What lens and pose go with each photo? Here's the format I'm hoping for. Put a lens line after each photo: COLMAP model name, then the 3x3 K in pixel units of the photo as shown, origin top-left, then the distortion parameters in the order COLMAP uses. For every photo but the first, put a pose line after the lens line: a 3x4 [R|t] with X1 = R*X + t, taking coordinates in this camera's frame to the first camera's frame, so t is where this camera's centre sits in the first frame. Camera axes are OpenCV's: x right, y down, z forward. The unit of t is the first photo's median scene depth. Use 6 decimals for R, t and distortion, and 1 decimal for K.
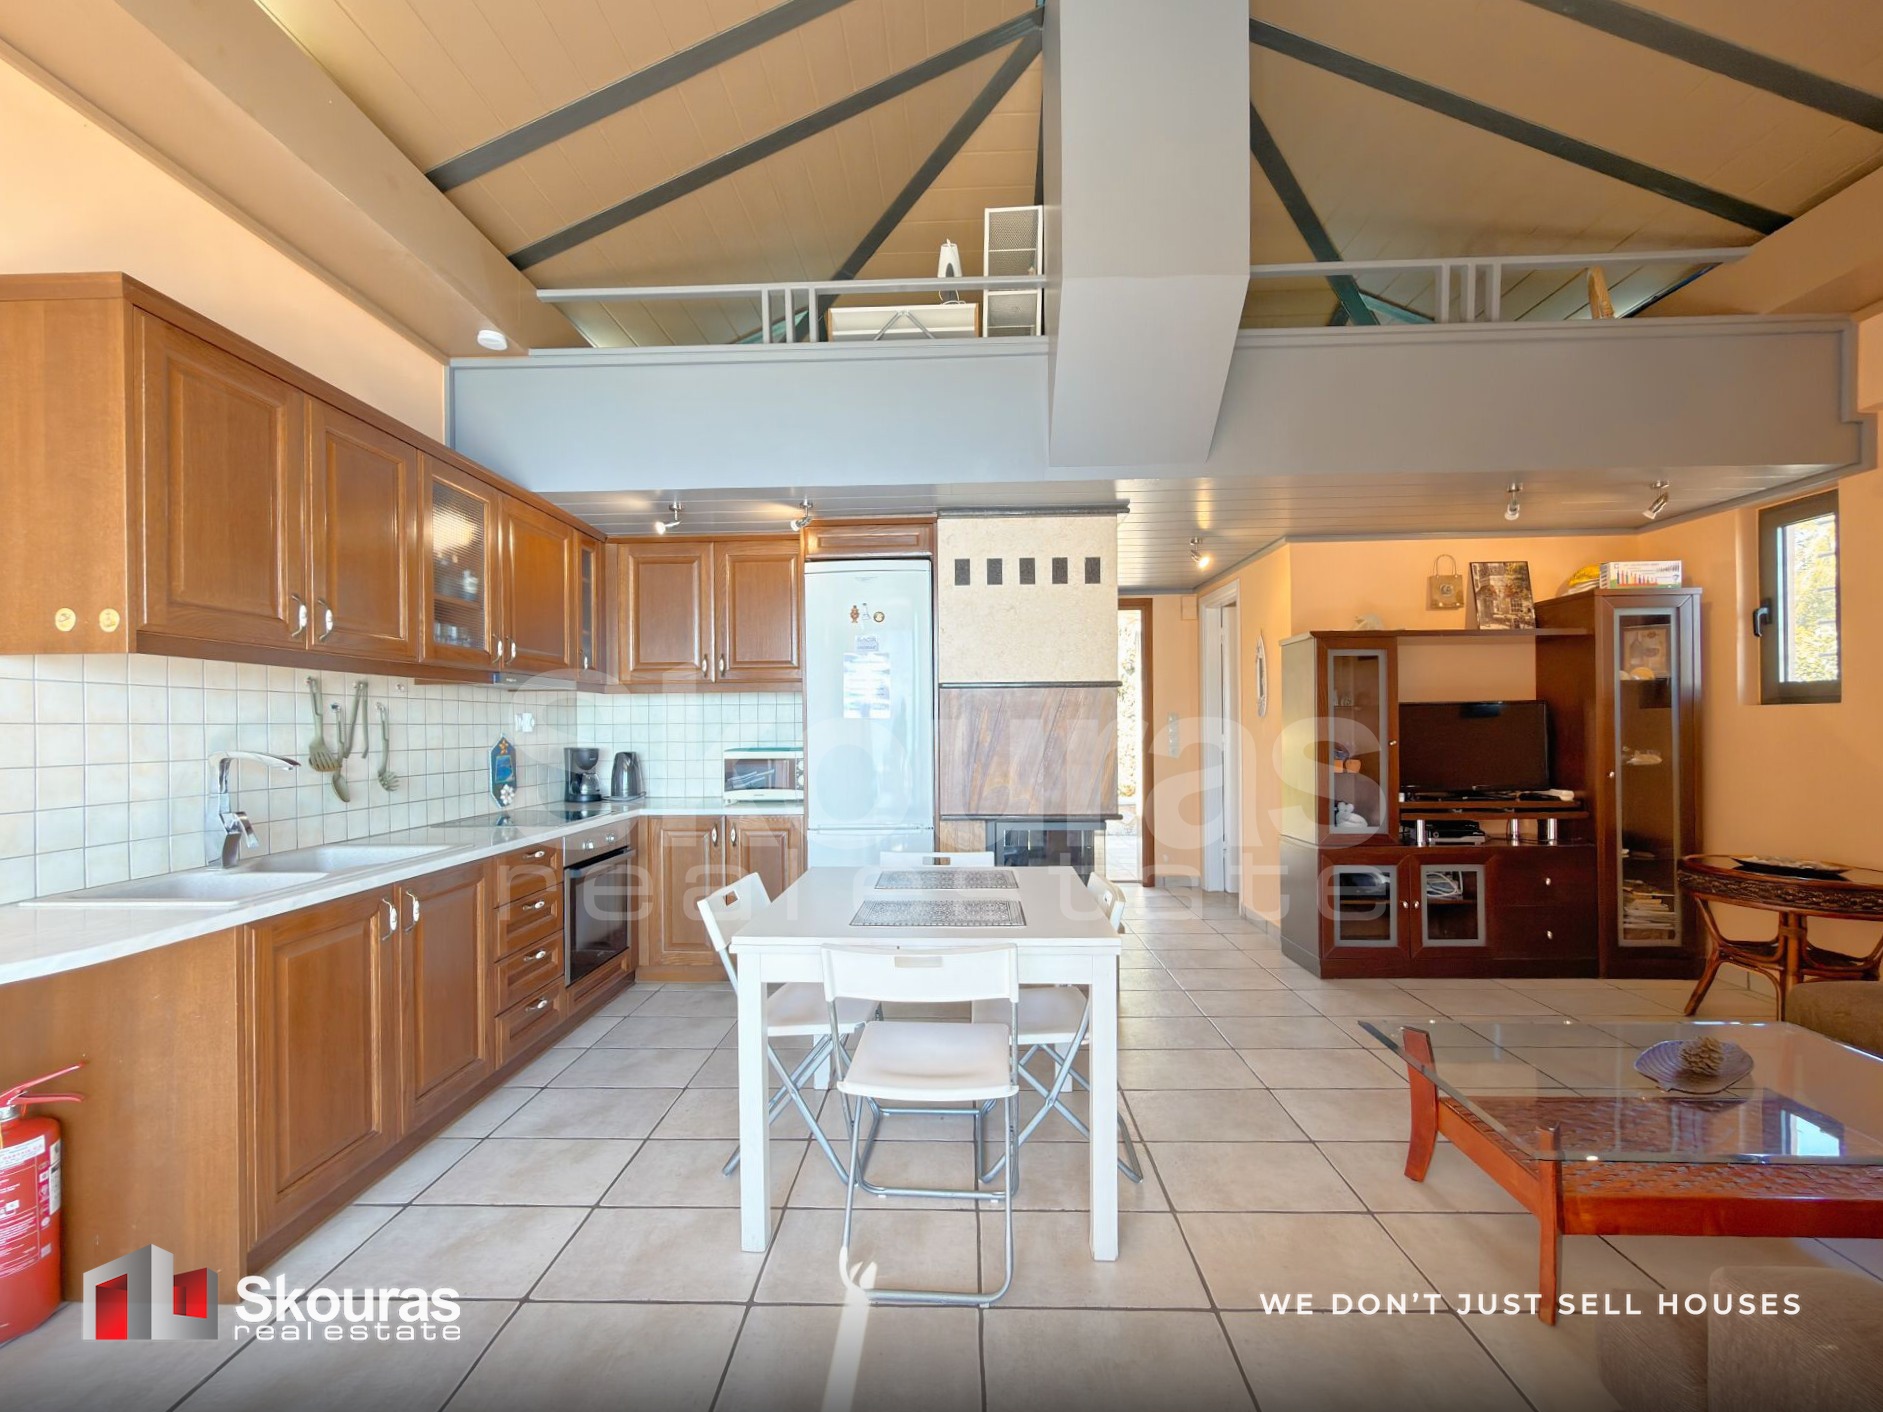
lens RADIAL K [[762.3, 0, 941.5], [0, 762.3, 706.0], [0, 0, 1]] dist [0.000144, 0.000141]
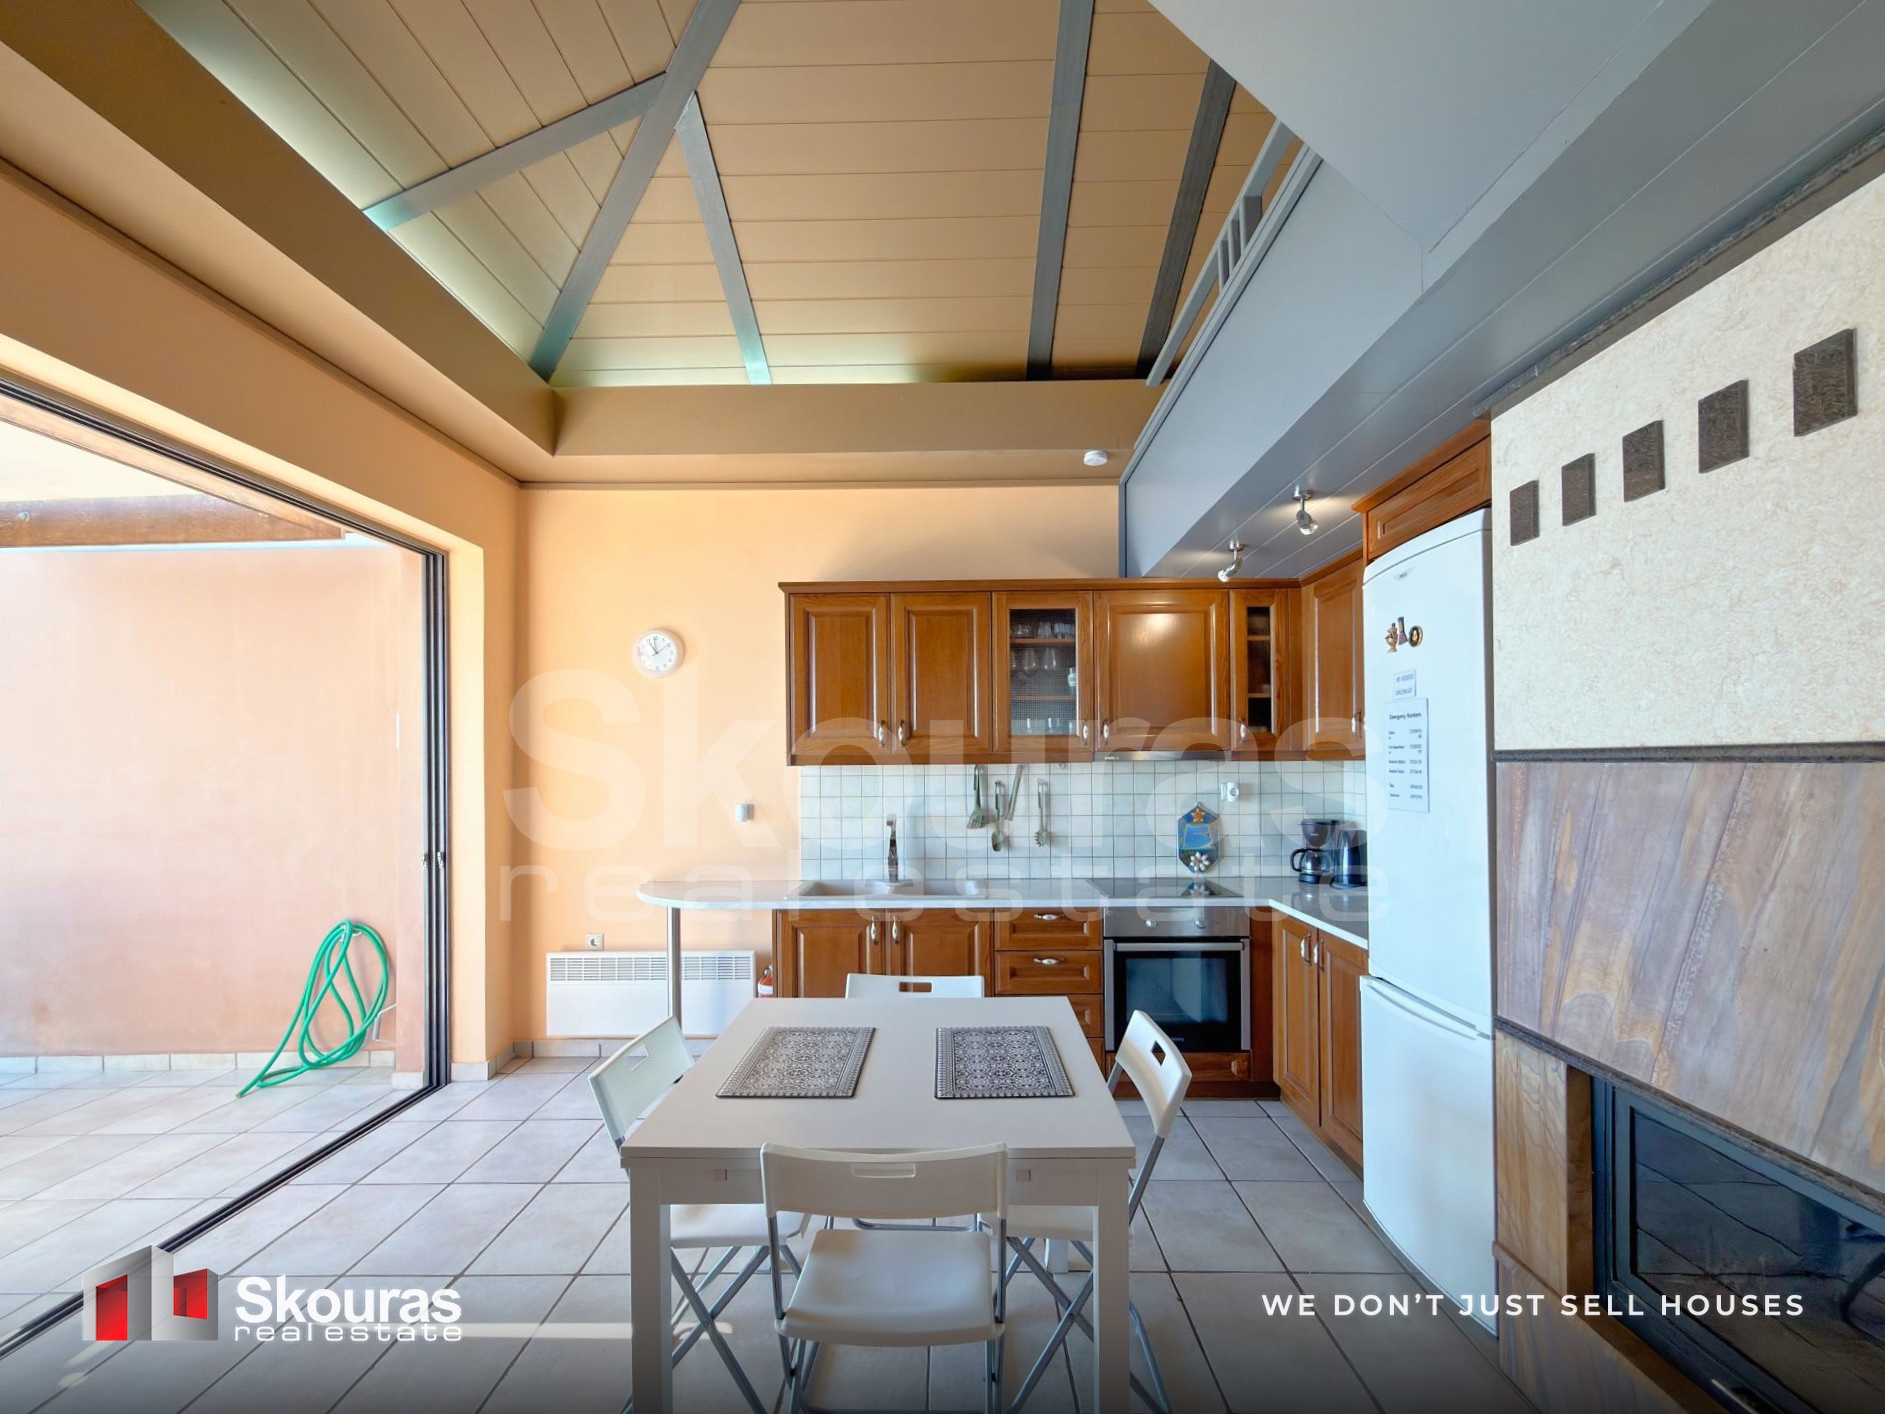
lens RADIAL K [[816.8, 0, 944.4], [0, 816.8, 756.8], [0, 0, 1]] dist [-0.000202, 0.000072]
pose [[0.021774, 0.001697, -0.999761, 0.680739], [0.033246, 0.999444, 0.002421, -0.051833], [0.999210, -0.033291, 0.021706, 0.824070]]
